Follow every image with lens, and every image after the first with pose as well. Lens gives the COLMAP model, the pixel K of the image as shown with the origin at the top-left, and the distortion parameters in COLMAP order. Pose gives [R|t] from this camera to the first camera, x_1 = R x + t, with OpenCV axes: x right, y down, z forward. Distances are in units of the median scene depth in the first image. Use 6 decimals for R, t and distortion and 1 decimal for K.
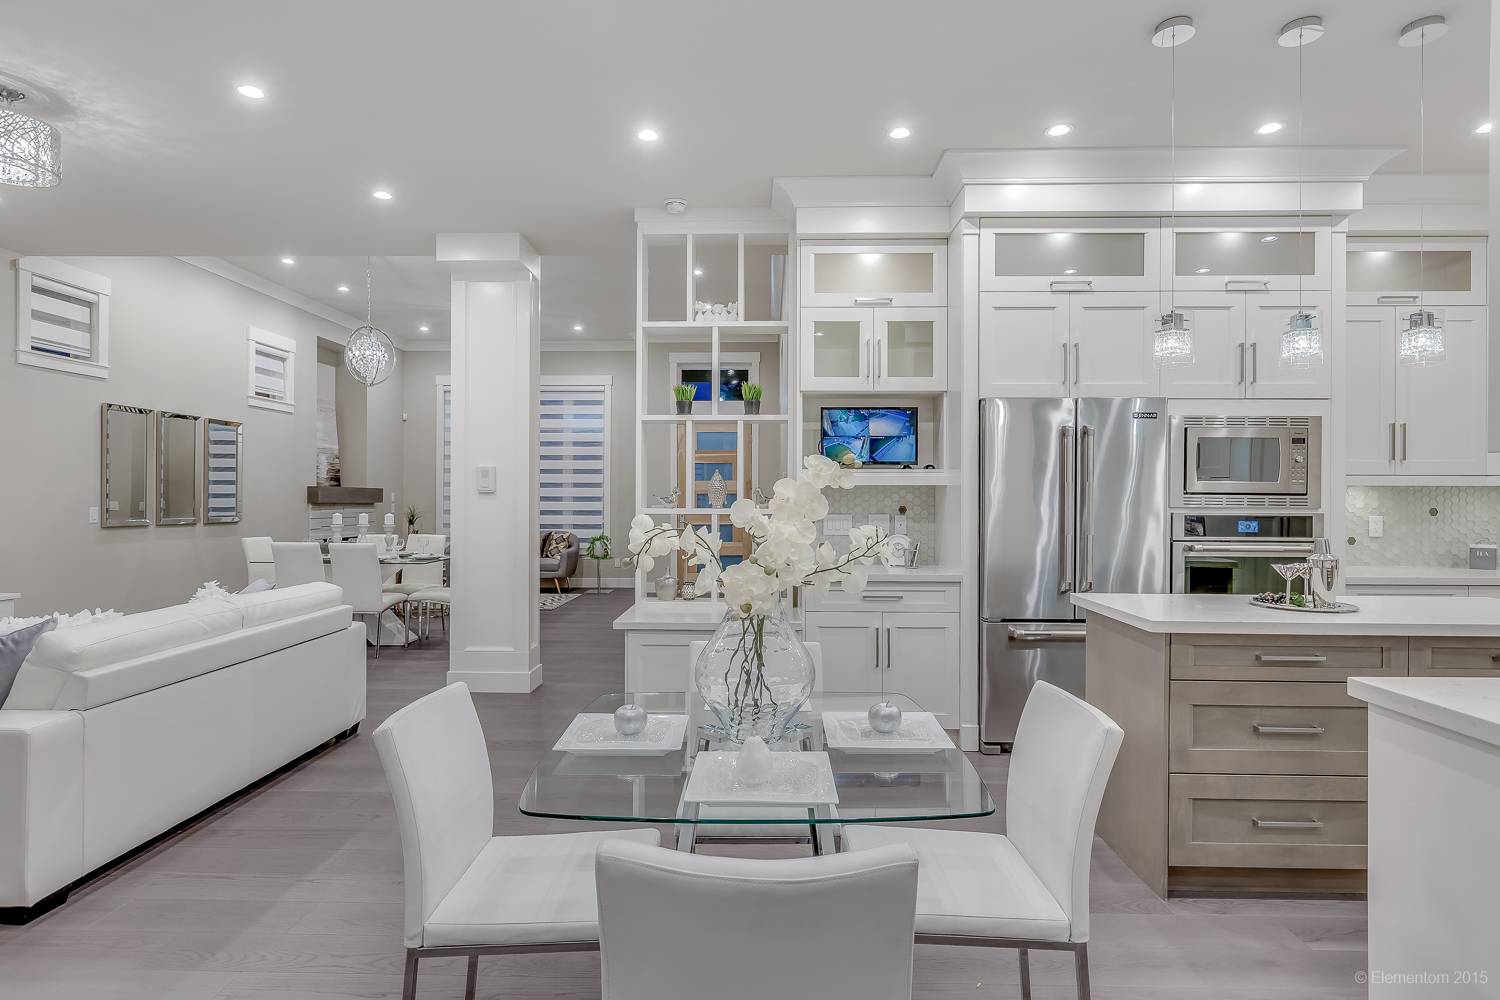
lens RADIAL K [[794.3, 0, 748.8], [0, 794.3, 499.1], [0, 0, 1]] dist [0.005925, -0.002368]
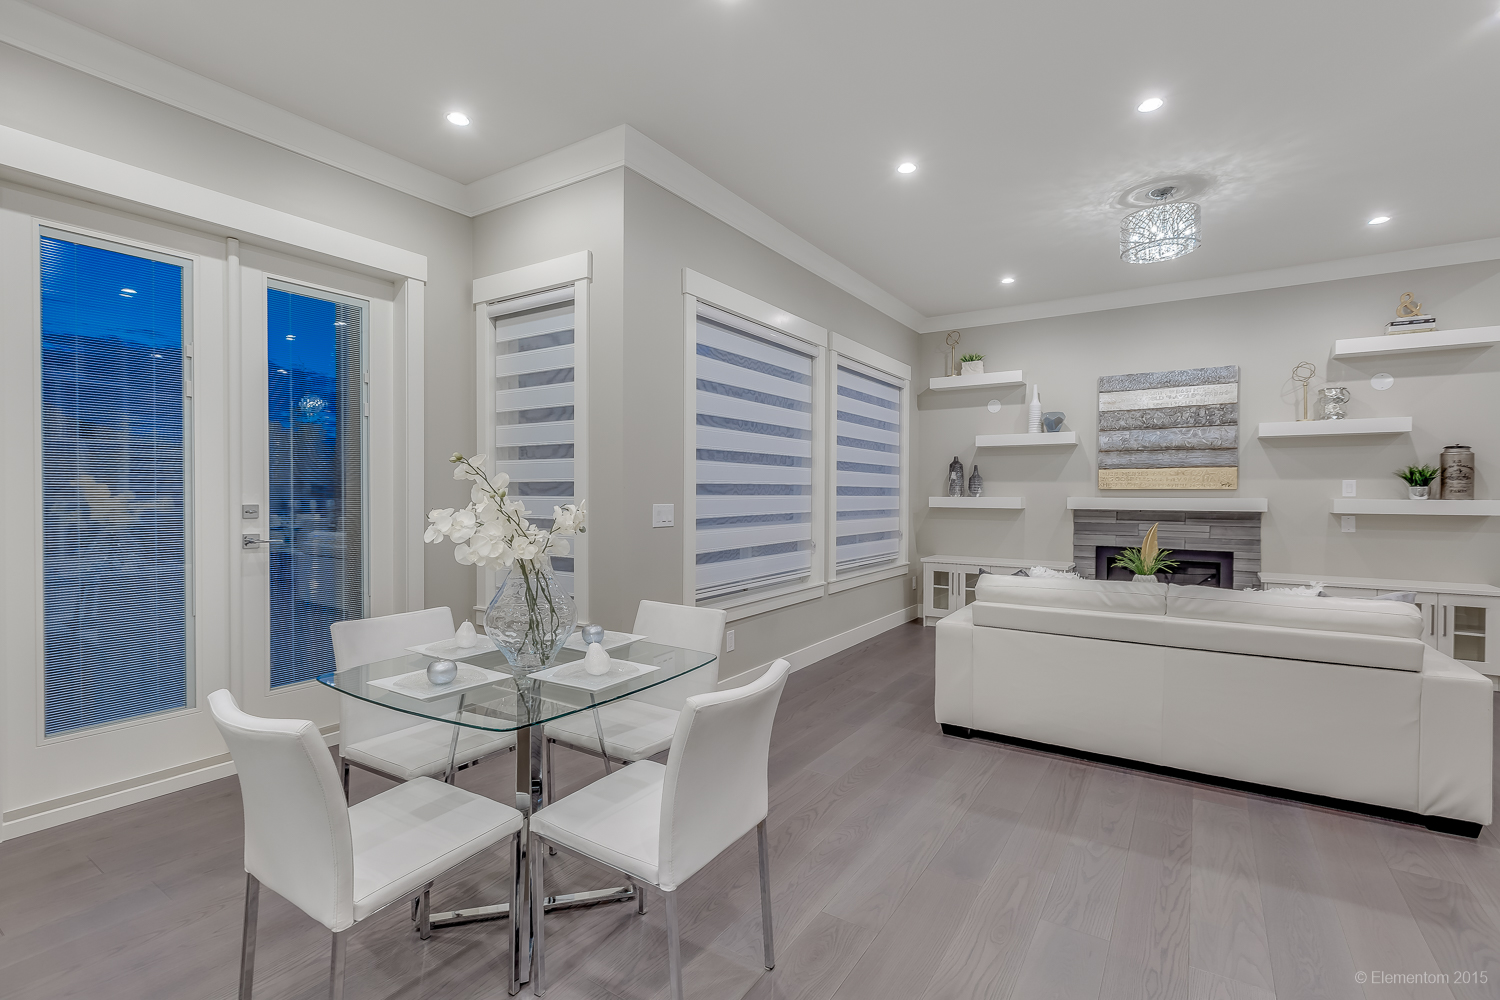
lens RADIAL K [[671.6, 0, 751.7], [0, 671.6, 499.0], [0, 0, 1]] dist [0.002265, -0.001331]
pose [[-0.534445, 0.004483, -0.845191, 0.303123], [-0.003489, 0.999966, 0.007511, 0.003769], [0.845196, 0.006963, -0.534411, 0.764757]]
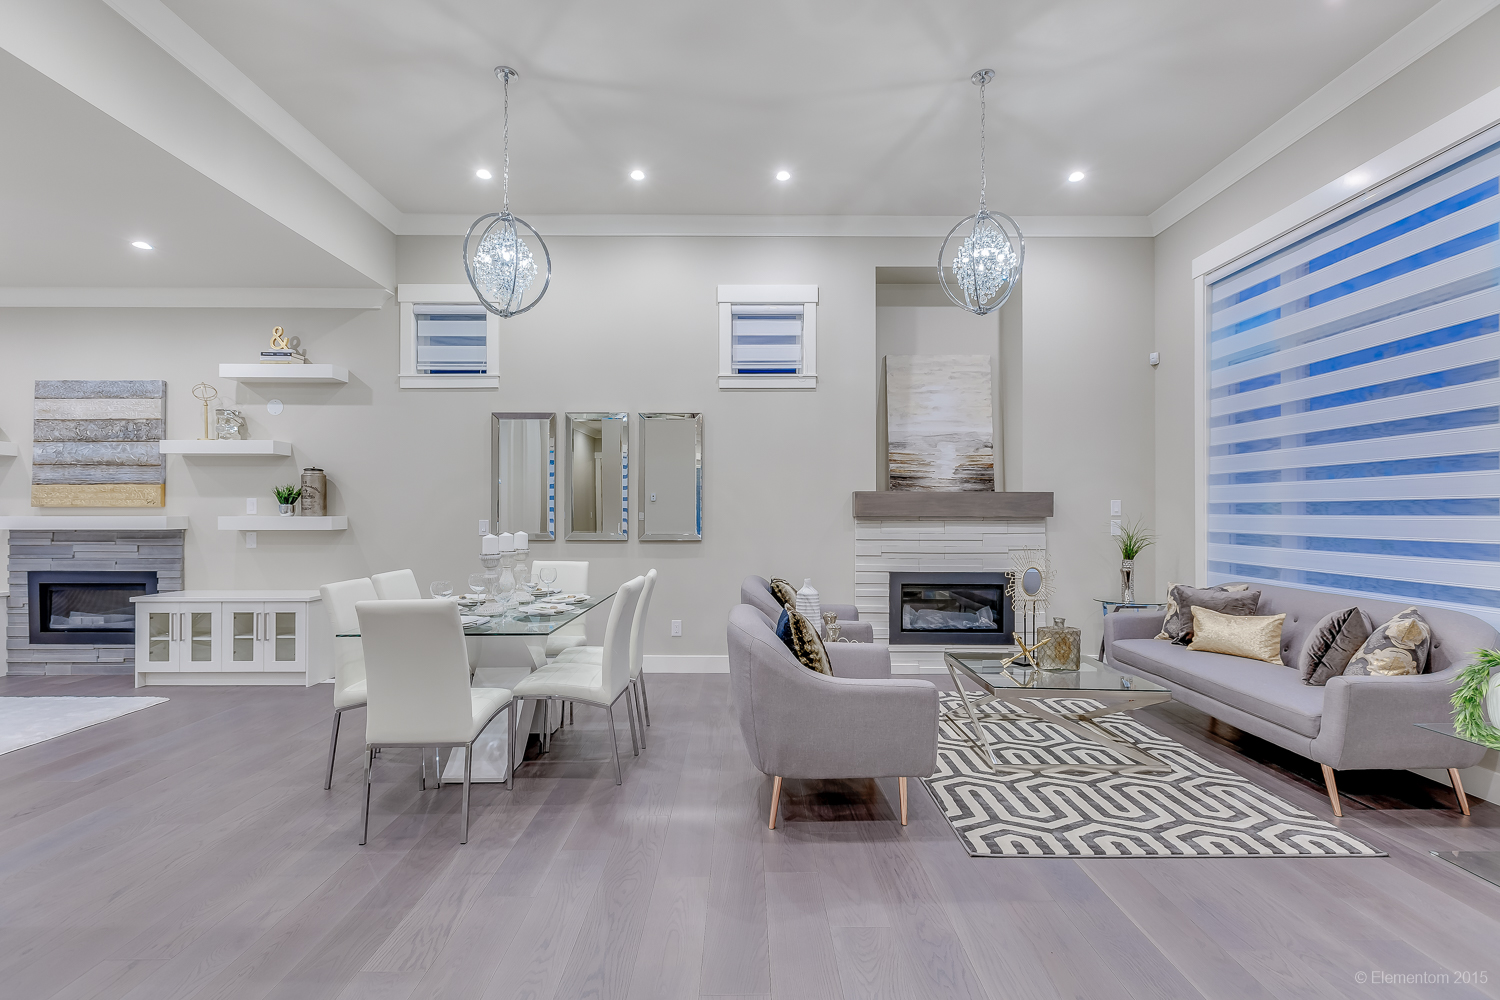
lens RADIAL K [[671.6, 0, 751.3], [0, 671.6, 509.9], [0, 0, 1]] dist [0.002265, -0.001331]
pose [[0.033699, -0.007810, -0.999402, 0.034928], [0.000984, 0.999969, -0.007781, 0.007401], [0.999432, -0.000721, 0.033705, 1.838440]]
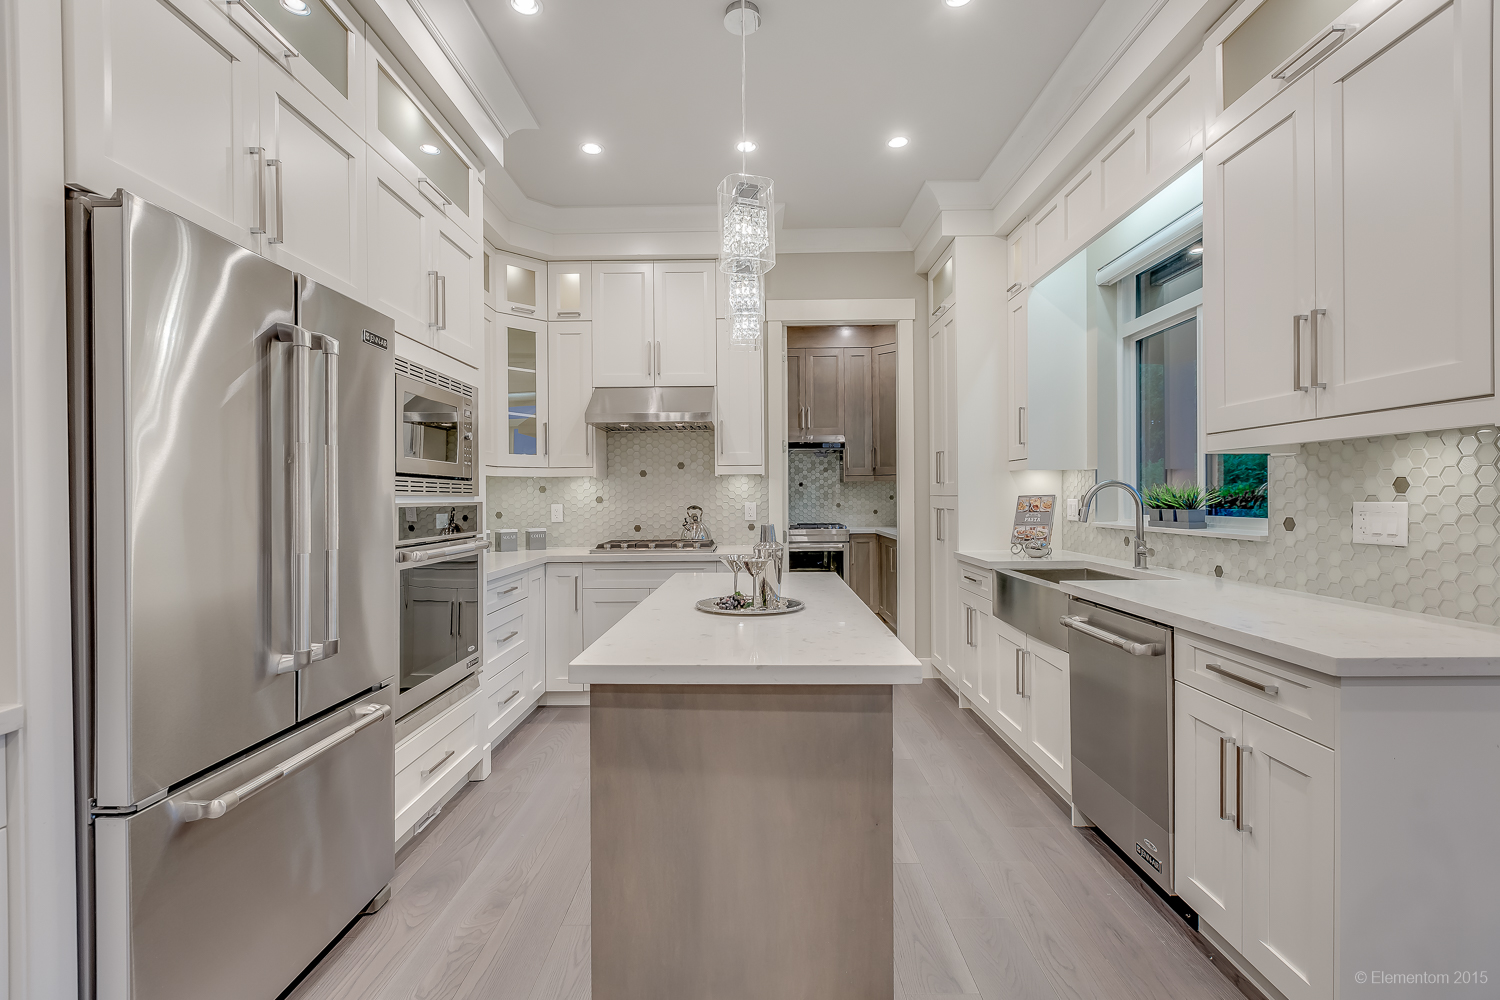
lens RADIAL K [[671.6, 0, 752.0], [0, 671.6, 498.7], [0, 0, 1]] dist [0.002265, -0.001331]
pose [[-0.021744, -0.007993, 0.999732, -0.006428], [0.007827, 0.999936, 0.008165, 0.009584], [-0.999733, 0.008002, -0.021680, 0.642829]]
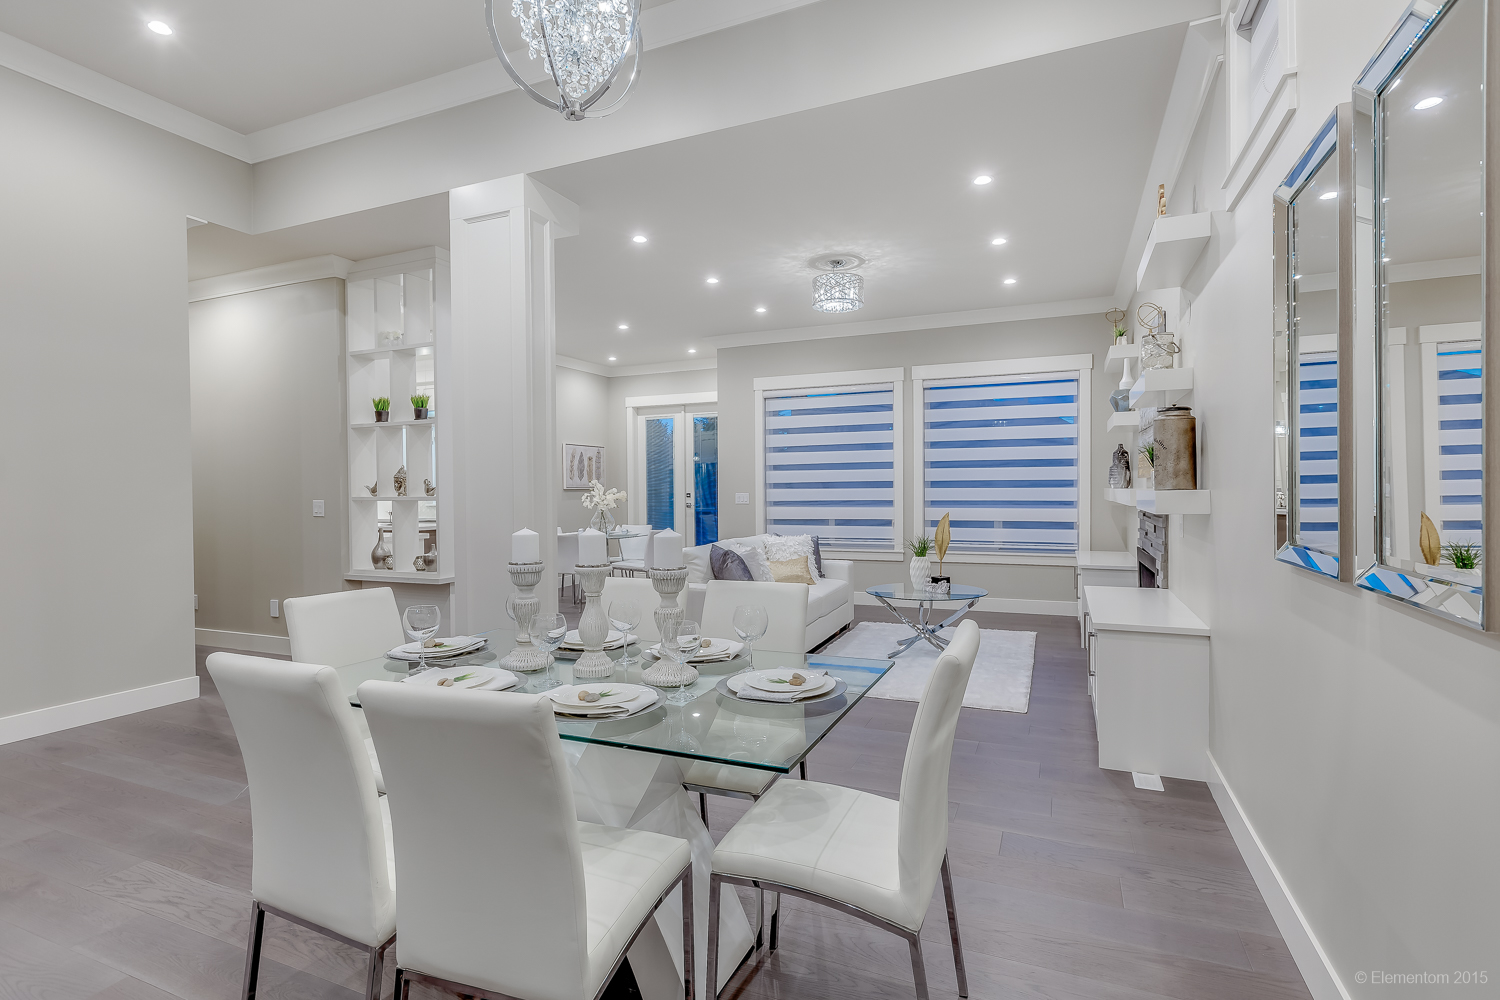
lens RADIAL K [[719.8, 0, 750.9], [0, 719.8, 495.4], [0, 0, 1]] dist [0.001390, 0.000739]
pose [[-0.928811, 0.004510, 0.370526, -1.015550], [0.008912, 0.999909, 0.010169, 0.003166], [-0.370446, 0.012747, -0.928767, 1.947287]]
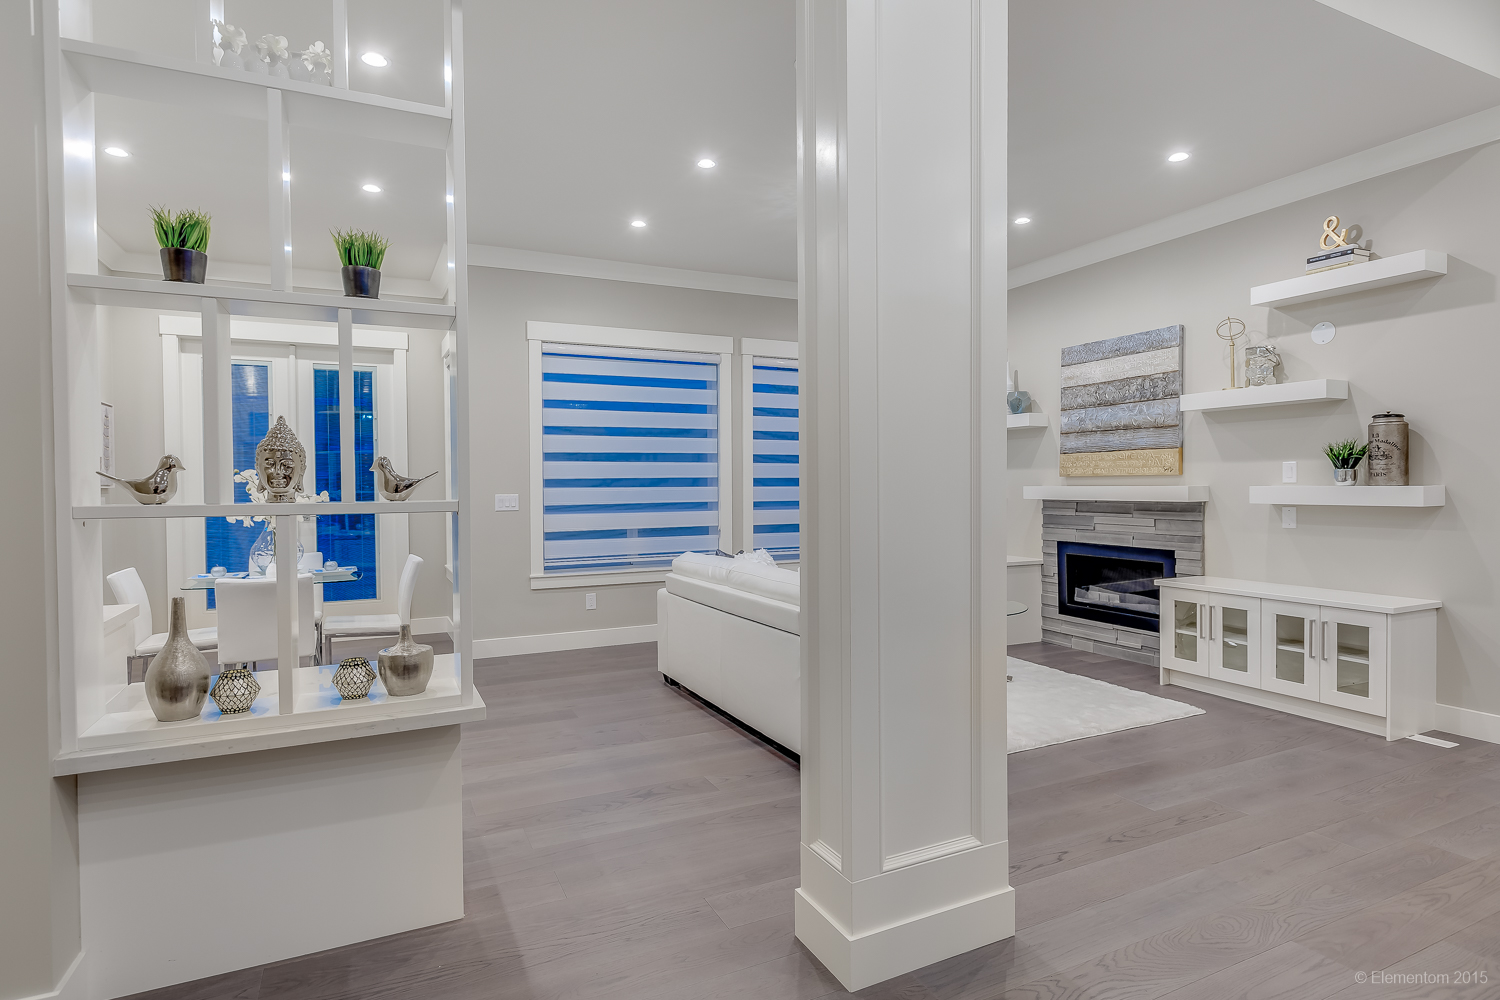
lens RADIAL K [[794.3, 0, 752.7], [0, 794.3, 495.4], [0, 0, 1]] dist [0.005925, -0.002368]
pose [[-0.889109, 0.010825, -0.457567, -0.074959], [0.005948, 0.999909, 0.012097, 0.004448], [0.457657, 0.008034, -0.889093, 1.606079]]
